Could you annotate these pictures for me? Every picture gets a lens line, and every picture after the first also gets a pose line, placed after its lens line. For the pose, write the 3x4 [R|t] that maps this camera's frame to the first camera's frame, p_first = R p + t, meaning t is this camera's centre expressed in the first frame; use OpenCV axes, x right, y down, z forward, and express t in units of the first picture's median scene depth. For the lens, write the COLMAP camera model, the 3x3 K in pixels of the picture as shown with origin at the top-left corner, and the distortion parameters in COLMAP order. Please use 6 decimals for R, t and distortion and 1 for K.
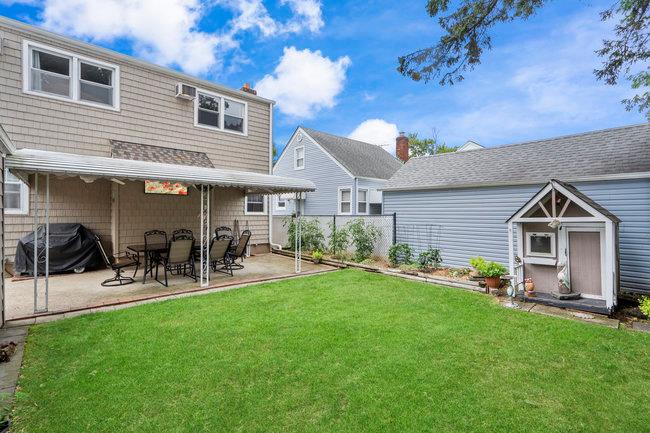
lens RADIAL K [[298.6, 0, 323.5], [0, 298.6, 214.0], [0, 0, 1]] dist [-0.000676, -0.000026]
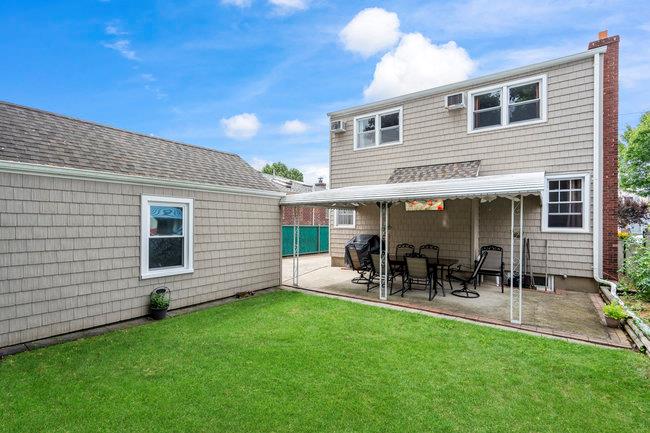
lens RADIAL K [[301.6, 0, 324.6], [0, 301.6, 222.3], [0, 0, 1]] dist [-0.000381, 0.000274]
pose [[0.215808, -0.009257, -0.976392, 0.400119], [-0.008383, 0.999901, -0.011332, -0.008395], [0.976400, 0.010631, 0.215709, 0.398043]]
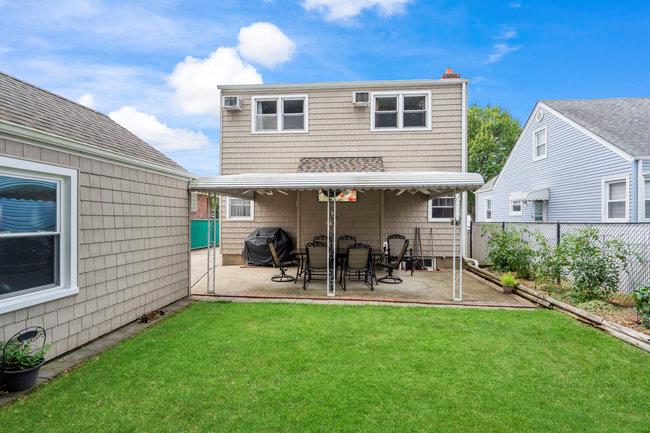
lens RADIAL K [[300.5, 0, 325.0], [0, 300.5, 216.5], [0, 0, 1]] dist [0.000012, 0.000153]
pose [[0.681545, -0.010206, -0.731705, 0.201316], [-0.000364, 0.999898, -0.014286, 0.001507], [0.731776, 0.010003, 0.681471, 0.229347]]
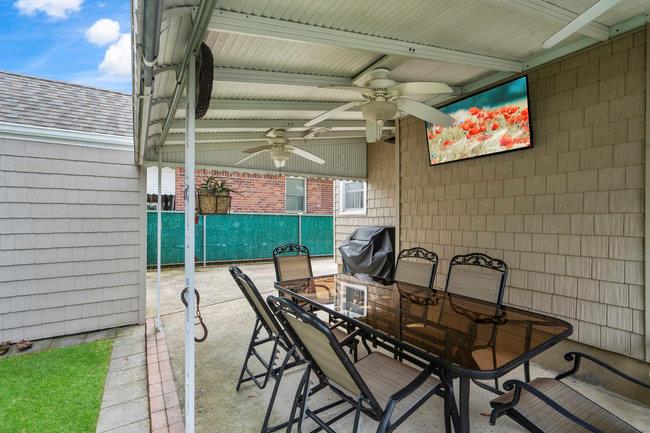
lens RADIAL K [[298.6, 0, 323.5], [0, 298.6, 214.0], [0, 0, 1]] dist [-0.000676, -0.000026]
pose [[-0.167117, -0.018264, -0.985768, -0.105908], [0.002876, 0.999815, -0.019012, 0.012131], [0.985933, -0.006012, -0.167034, 0.805391]]
